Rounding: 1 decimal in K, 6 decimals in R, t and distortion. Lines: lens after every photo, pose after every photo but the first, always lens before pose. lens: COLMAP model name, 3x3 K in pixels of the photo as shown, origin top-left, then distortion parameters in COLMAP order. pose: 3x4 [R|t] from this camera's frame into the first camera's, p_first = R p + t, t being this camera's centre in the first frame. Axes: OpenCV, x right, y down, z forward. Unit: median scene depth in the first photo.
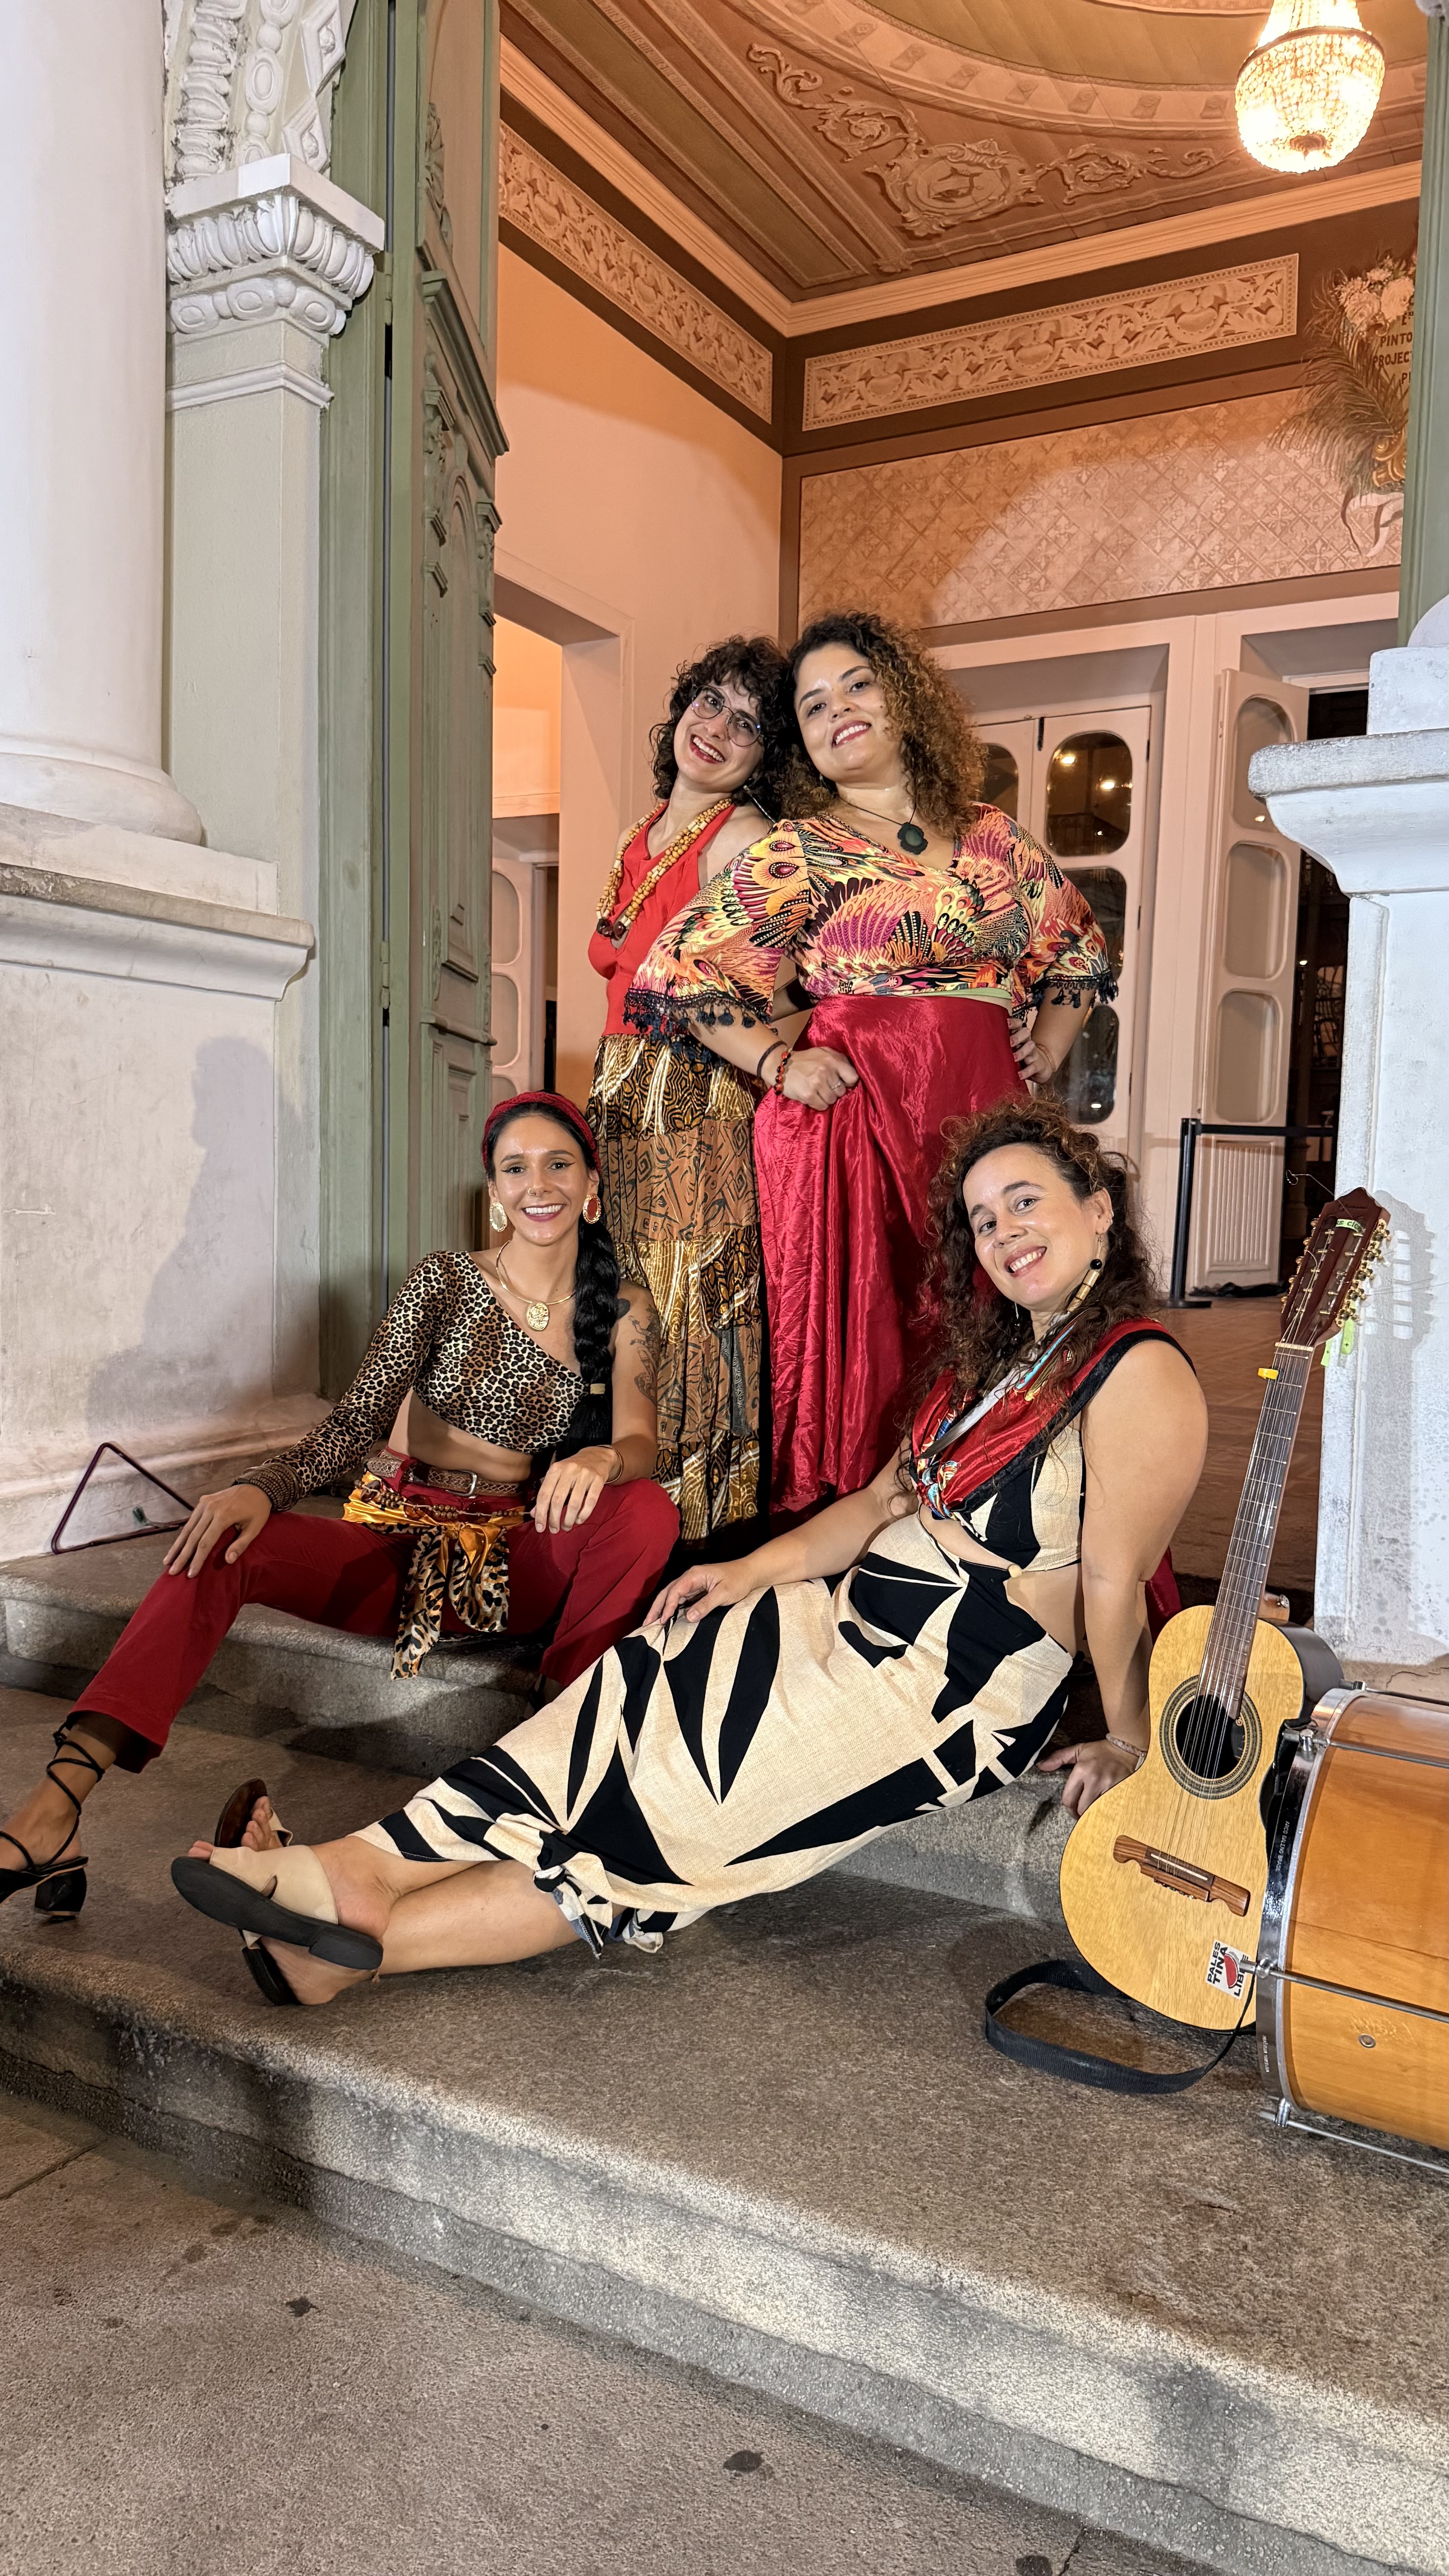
lens RADIAL K [[1893.2, 0, 714.3], [0, 1893.2, 1303.5], [0, 0, 1]] dist [0.011642, -0.010584]
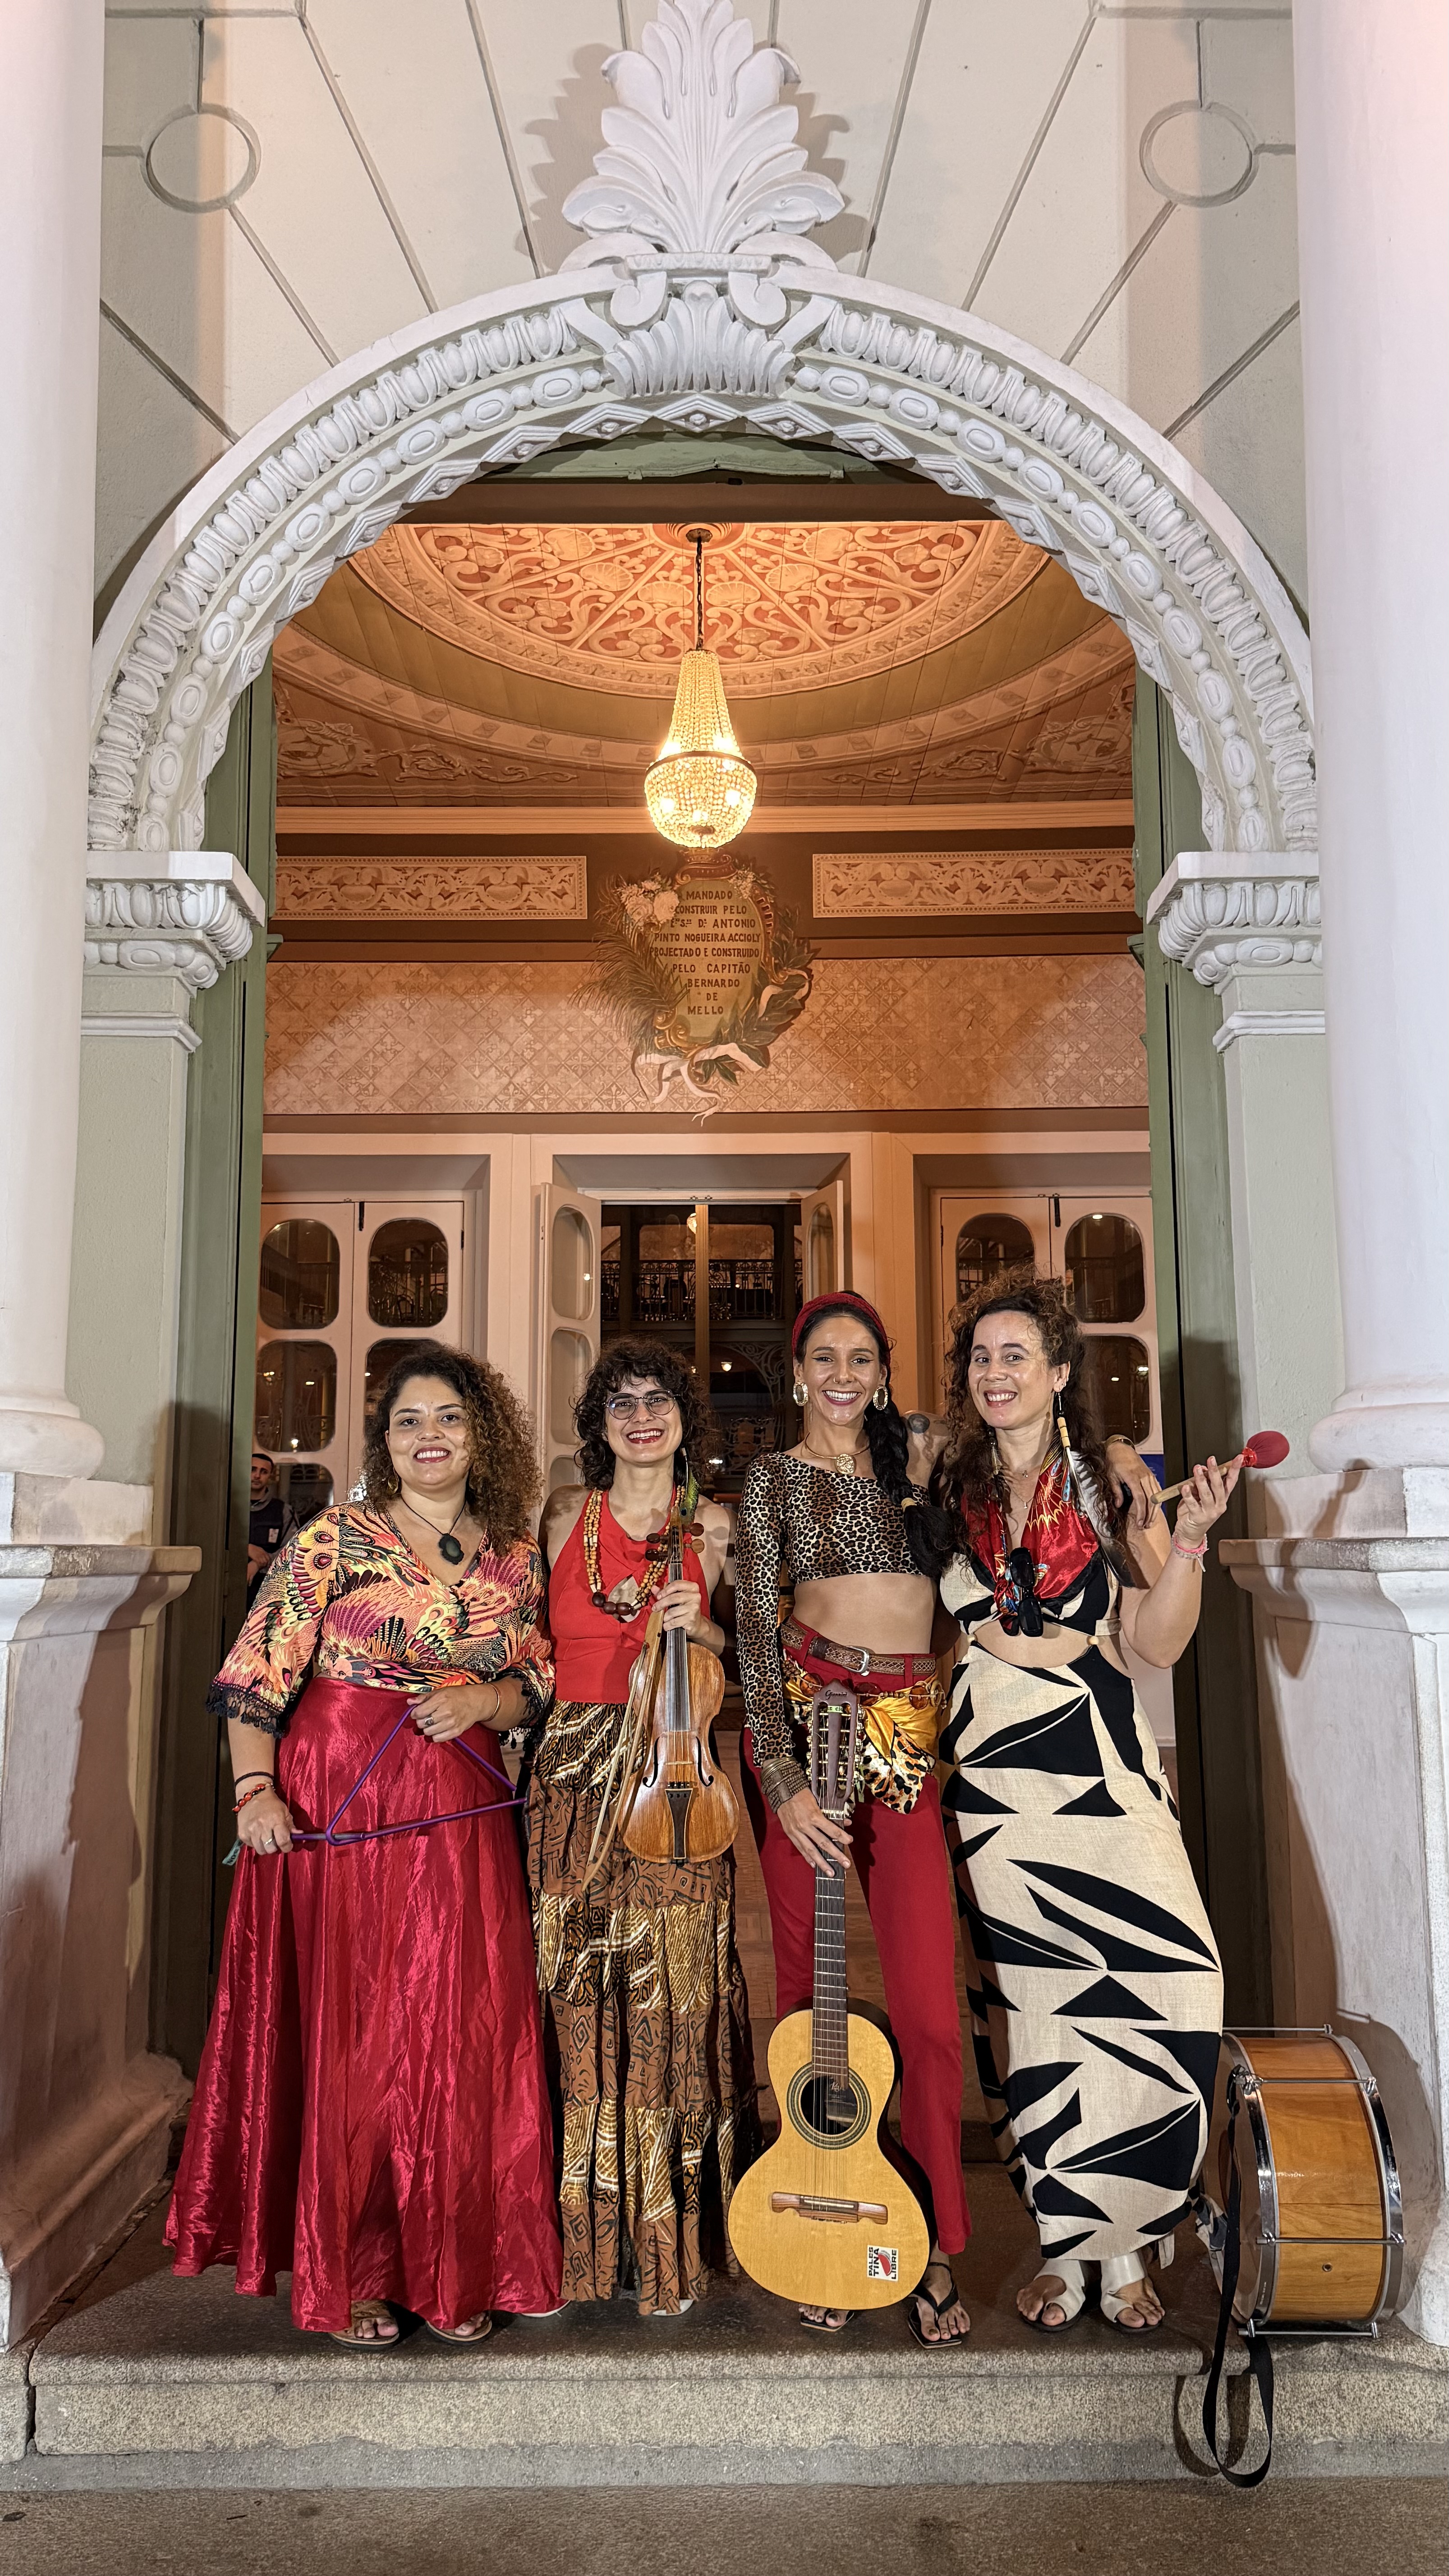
lens RADIAL K [[1893.2, 0, 703.6], [0, 1893.2, 1295.1], [0, 0, 1]] dist [0.011642, -0.010584]
pose [[0.849180, 0.027323, 0.527396, -0.253498], [0.068682, 0.984465, -0.161590, -0.073759], [-0.523618, 0.173442, 0.834112, -0.001572]]
